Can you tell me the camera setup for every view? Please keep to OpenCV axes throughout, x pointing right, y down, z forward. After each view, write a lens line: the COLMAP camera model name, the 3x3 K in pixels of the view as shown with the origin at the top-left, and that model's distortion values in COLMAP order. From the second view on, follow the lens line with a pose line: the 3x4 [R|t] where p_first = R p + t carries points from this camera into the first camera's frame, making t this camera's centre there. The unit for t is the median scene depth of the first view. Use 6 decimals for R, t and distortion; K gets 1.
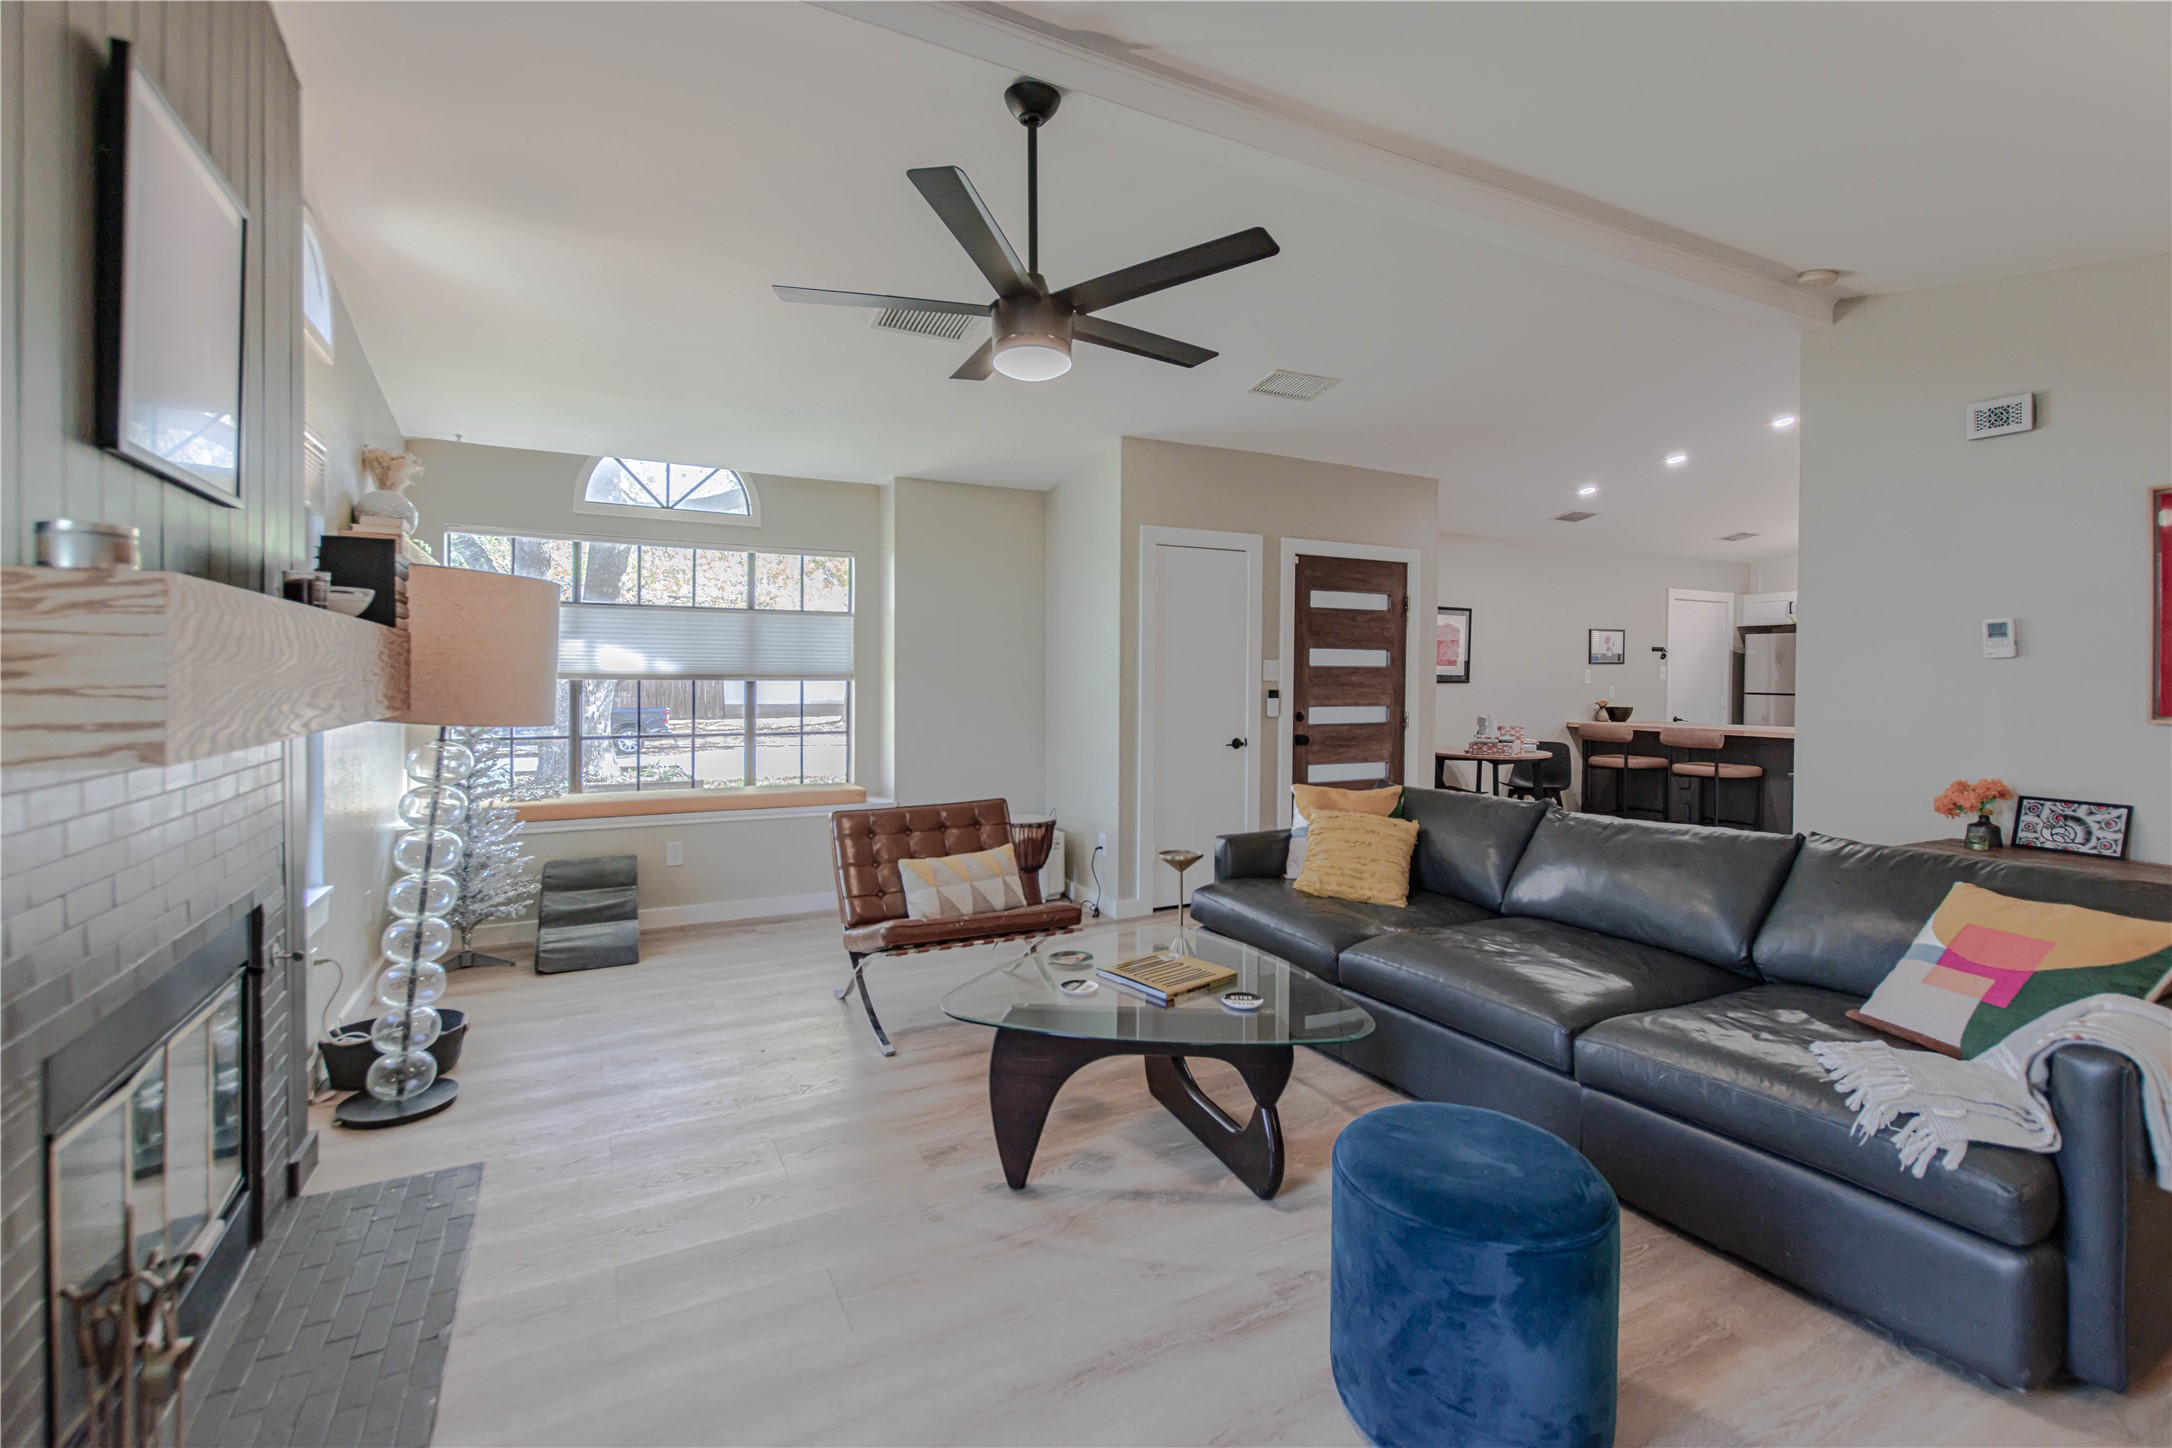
lens RADIAL K [[954.1, 0, 1058.0], [0, 954.1, 673.7], [0, 0, 1]] dist [-0.000055, -0.000020]
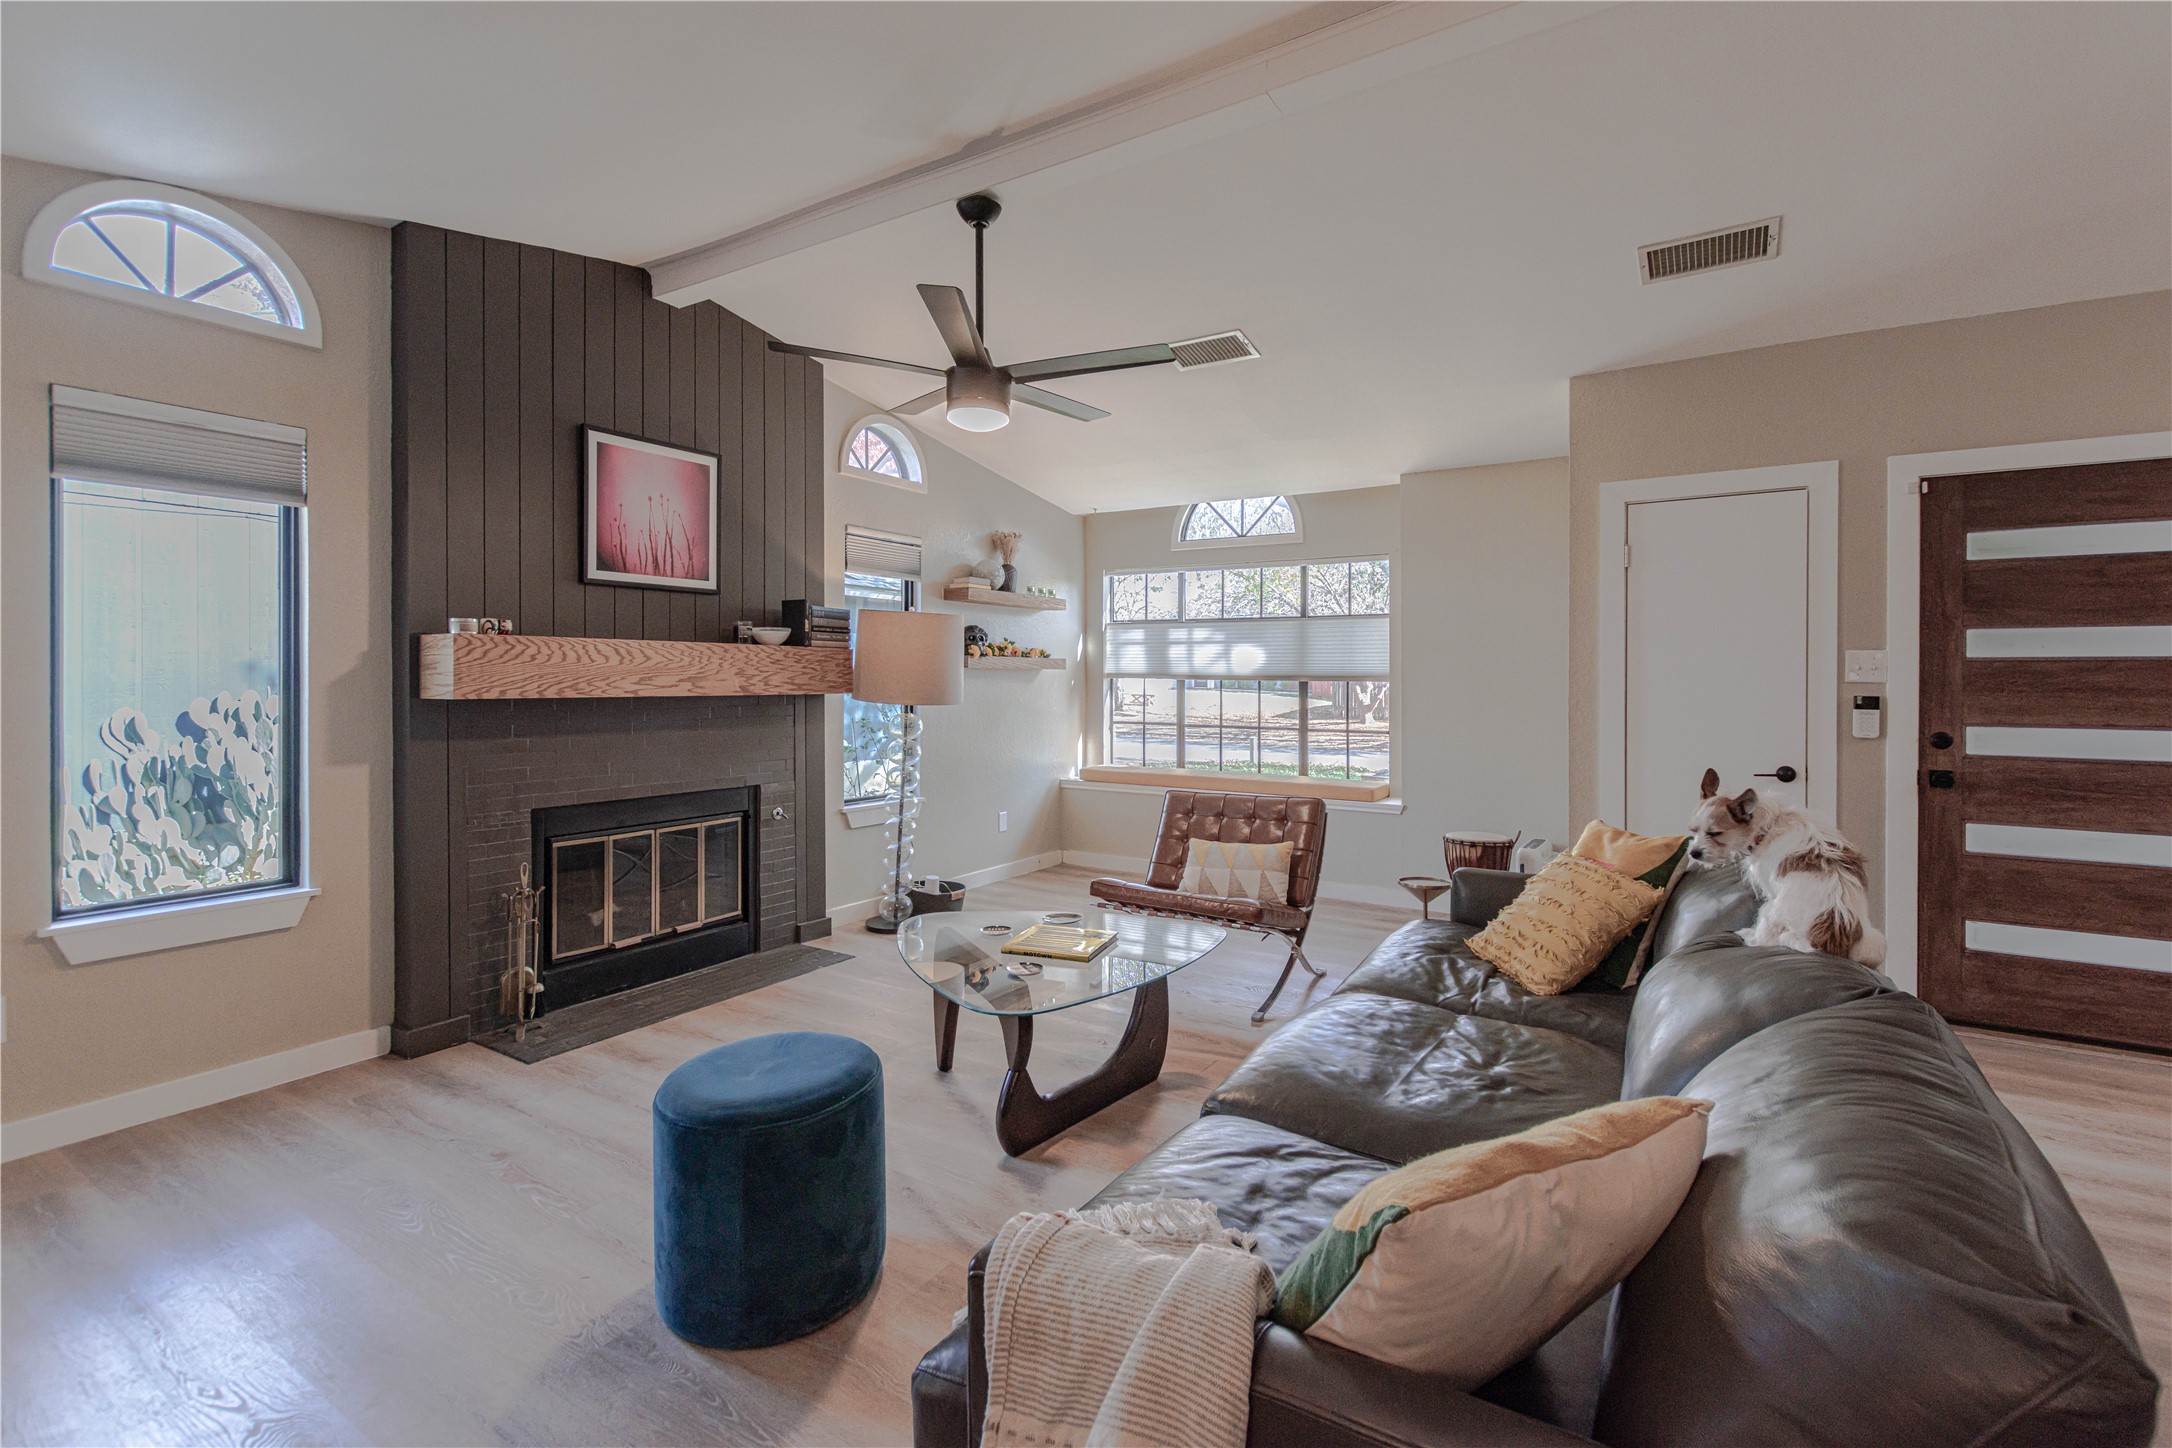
lens RADIAL K [[951.9, 0, 1095.5], [0, 951.9, 677.2], [0, 0, 1]] dist [0.001914, 0.000181]
pose [[0.514917, -0.002348, -0.857237, 0.515274], [0.000090, 0.999996, -0.002684, 0.005674], [0.857240, 0.001305, 0.514916, 0.227398]]
